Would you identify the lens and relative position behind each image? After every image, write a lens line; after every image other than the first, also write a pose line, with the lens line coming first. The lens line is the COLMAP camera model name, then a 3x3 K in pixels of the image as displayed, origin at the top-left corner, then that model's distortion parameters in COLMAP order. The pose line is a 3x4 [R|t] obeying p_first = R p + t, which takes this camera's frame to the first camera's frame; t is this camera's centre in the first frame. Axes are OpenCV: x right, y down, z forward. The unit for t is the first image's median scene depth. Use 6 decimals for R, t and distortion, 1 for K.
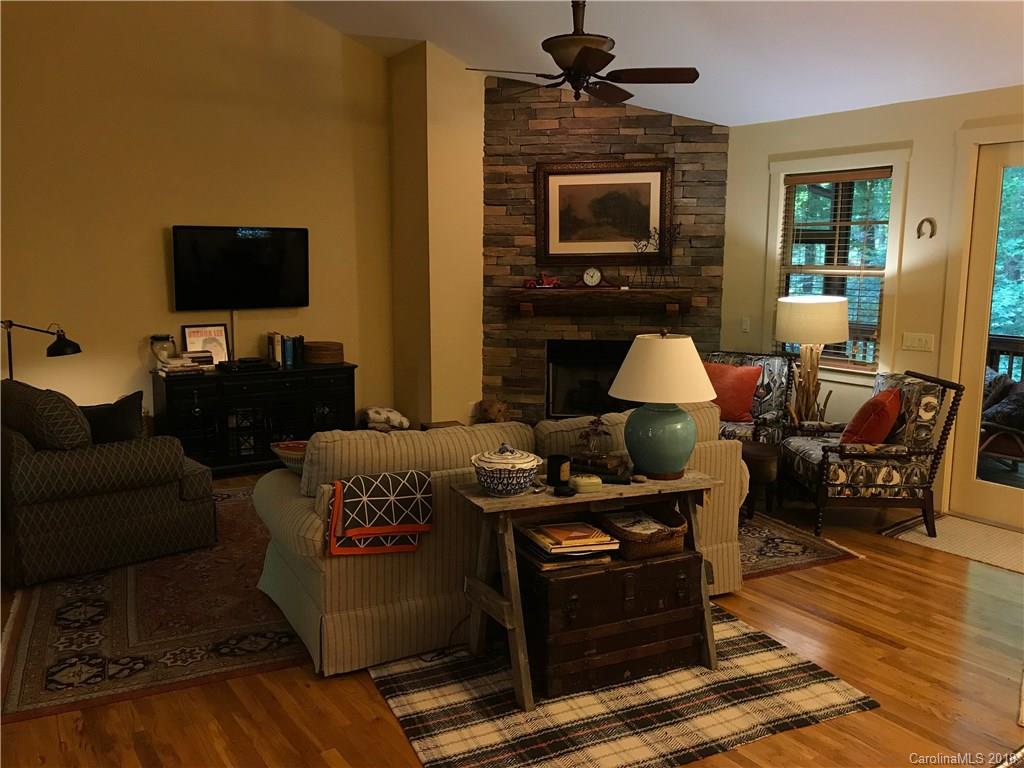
lens RADIAL K [[825.9, 0, 492.4], [0, 825.9, 378.4], [0, 0, 1]] dist [0.046273, -0.001134]
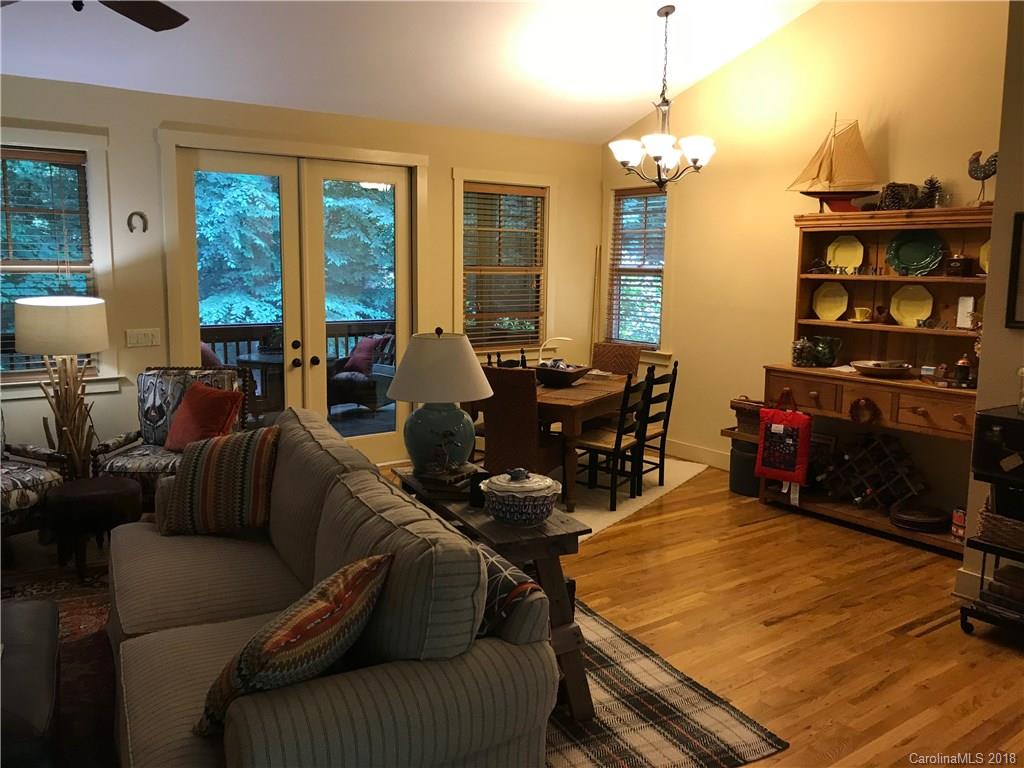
lens RADIAL K [[838.1, 0, 511.3], [0, 838.1, 378.3], [0, 0, 1]] dist [0.078584, -0.109550]
pose [[-0.005180, -0.146098, 0.989257, -0.510235], [0.130566, 0.980702, 0.145518, -0.087953], [-0.991426, 0.129917, 0.013996, 0.583891]]
